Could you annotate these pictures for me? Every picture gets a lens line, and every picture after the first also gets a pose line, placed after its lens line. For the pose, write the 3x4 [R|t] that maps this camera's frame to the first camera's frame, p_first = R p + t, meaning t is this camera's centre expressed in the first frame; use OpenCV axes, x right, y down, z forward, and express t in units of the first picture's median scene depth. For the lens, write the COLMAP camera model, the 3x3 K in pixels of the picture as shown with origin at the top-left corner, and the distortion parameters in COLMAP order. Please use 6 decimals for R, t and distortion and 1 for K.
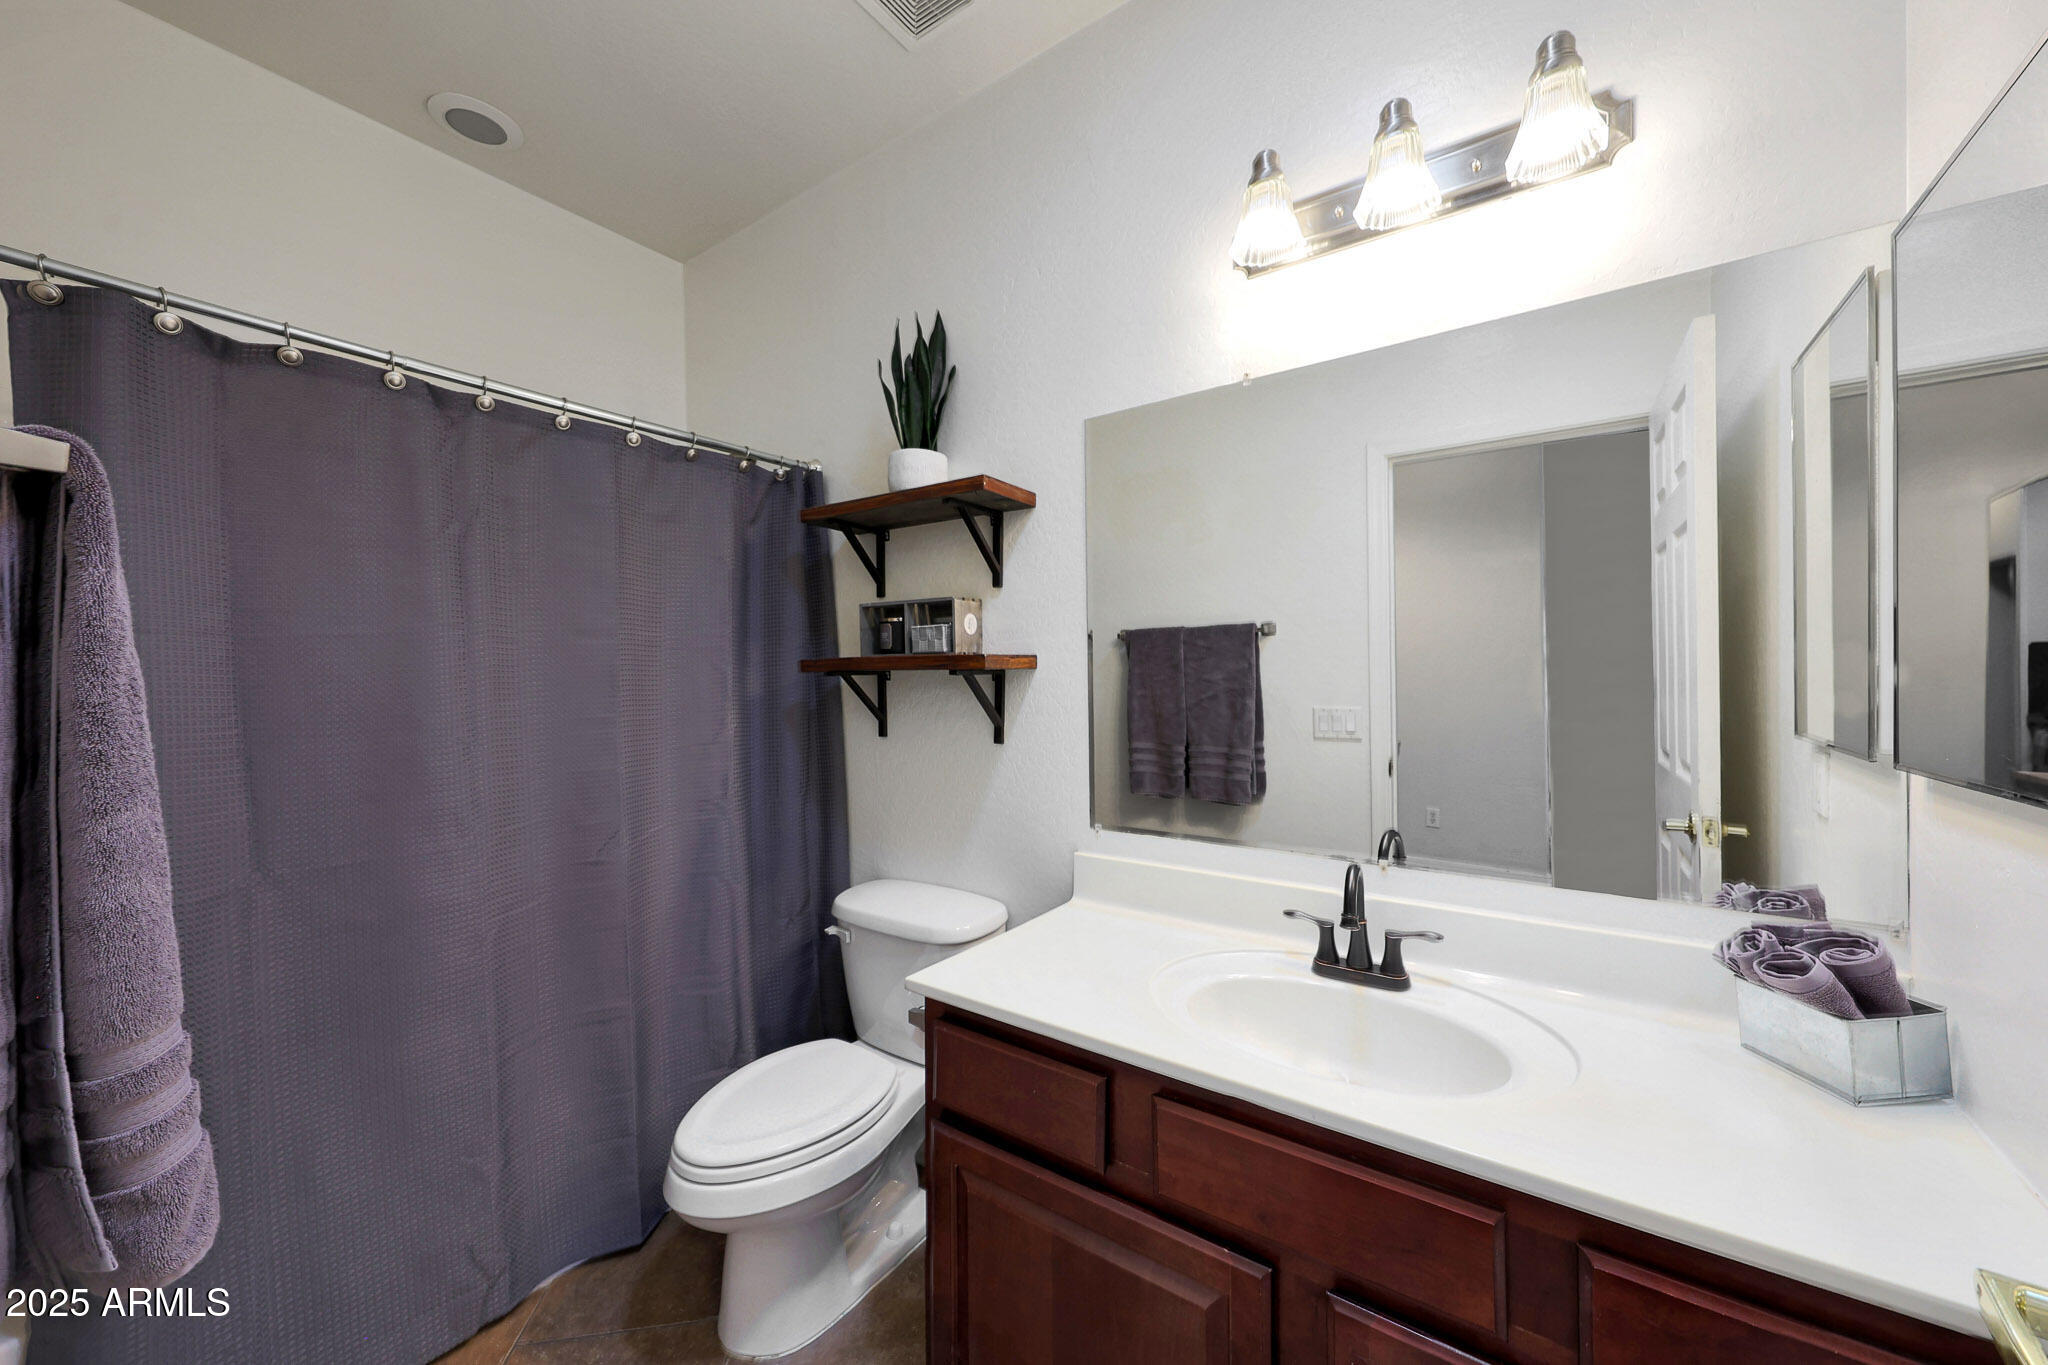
lens RADIAL K [[739.3, 0, 1021.8], [0, 739.3, 680.6], [0, 0, 1]] dist [0.002440, -0.000055]
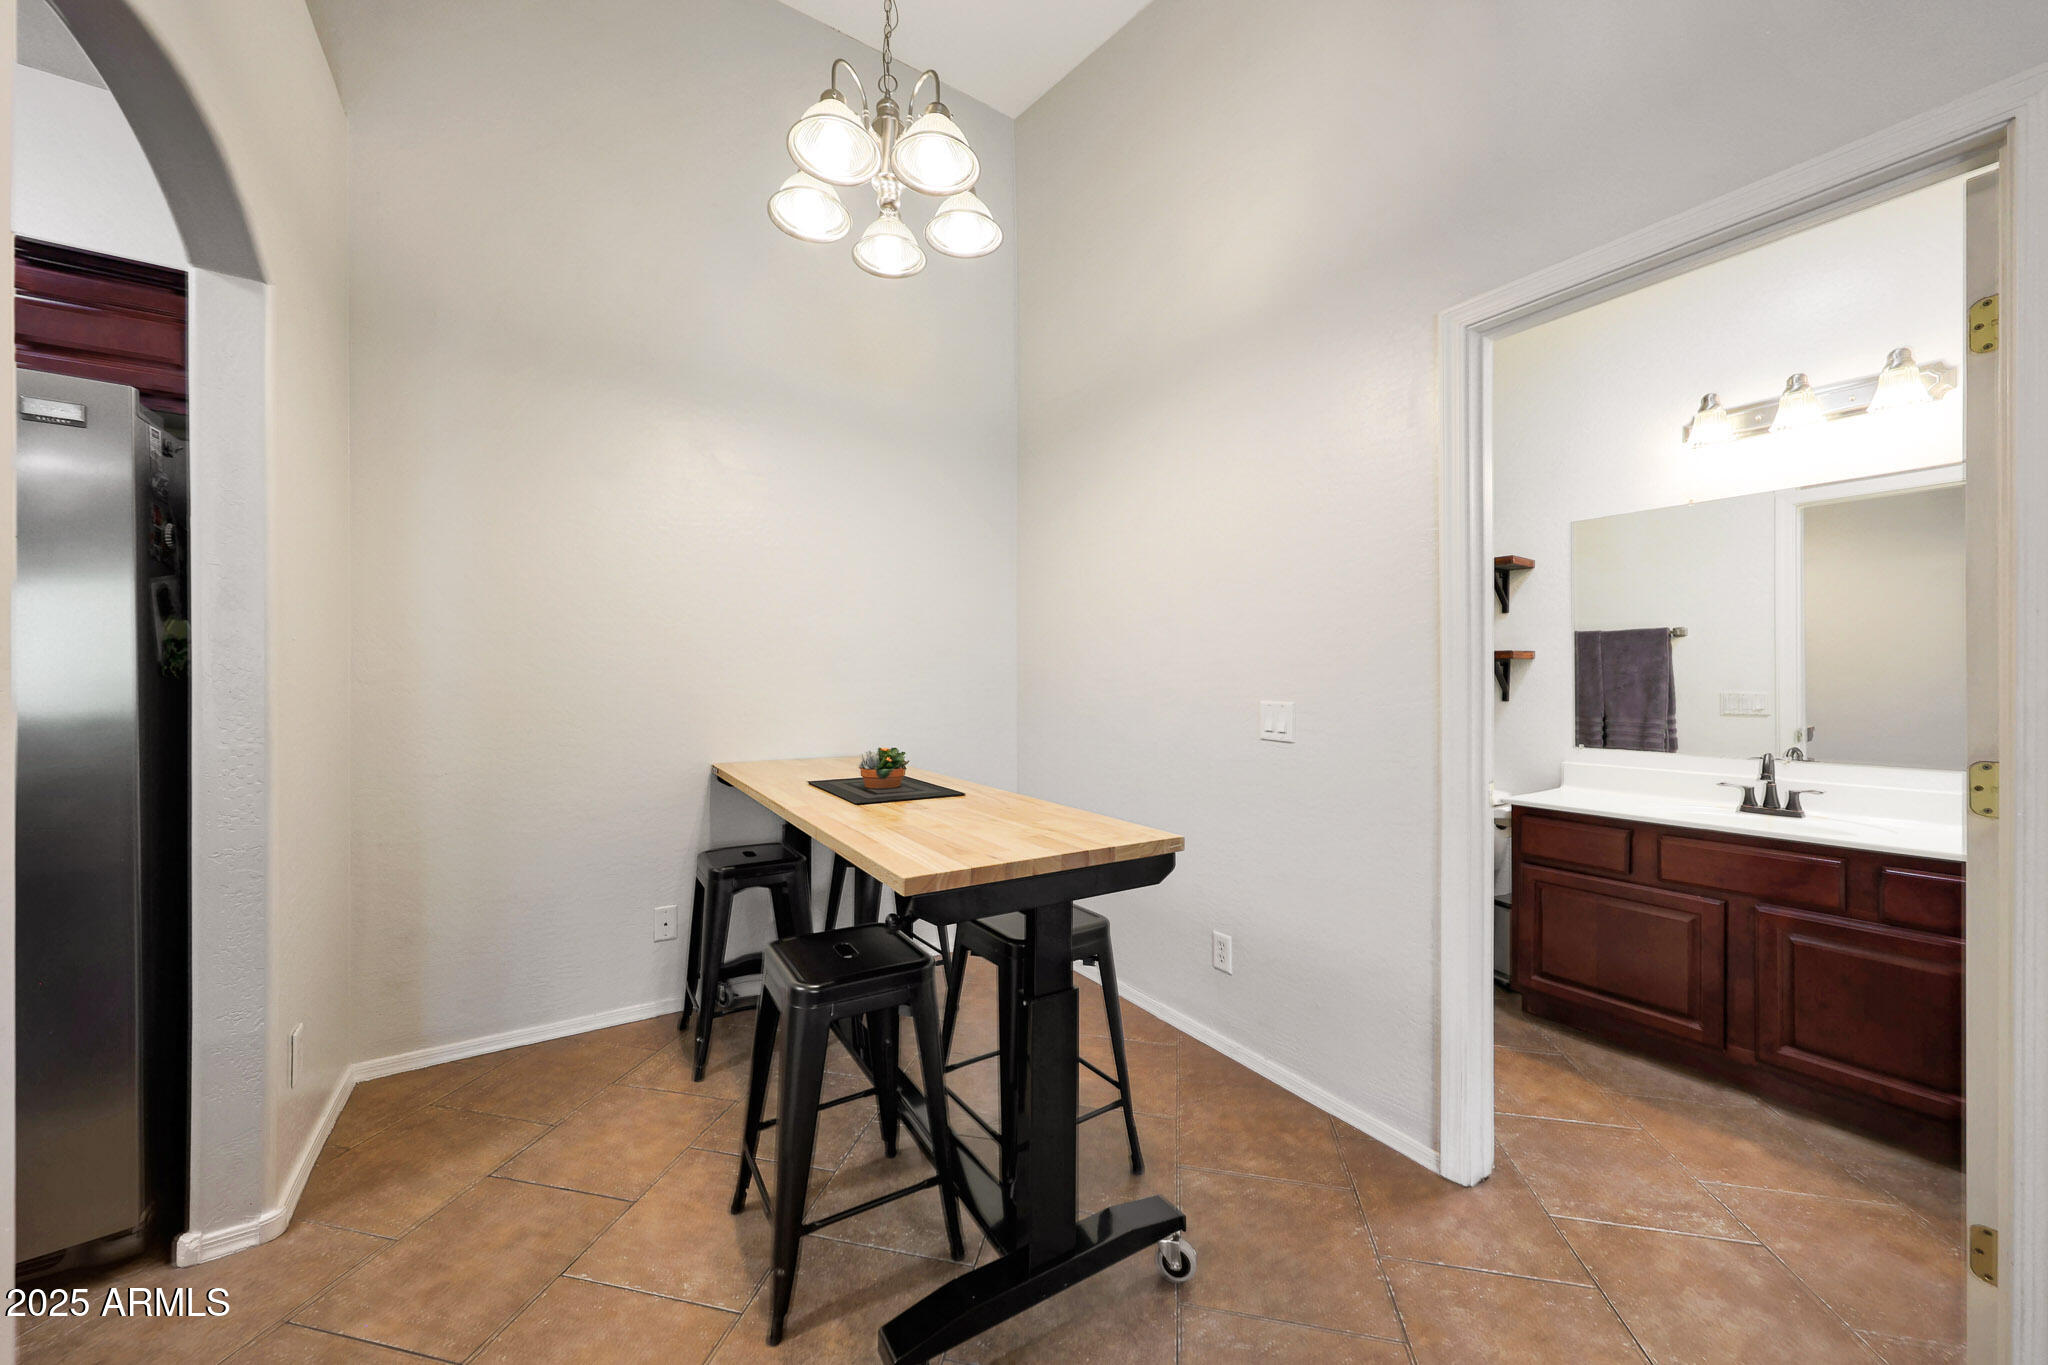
lens RADIAL K [[720.3, 0, 1027.6], [0, 720.3, 673.0], [0, 0, 1]] dist [0.000969, 0.000526]
pose [[0.934249, 0.008884, -0.356511, -0.487306], [-0.012178, 0.999901, -0.006996, 0.043847], [0.356413, 0.010878, 0.934265, -1.031215]]
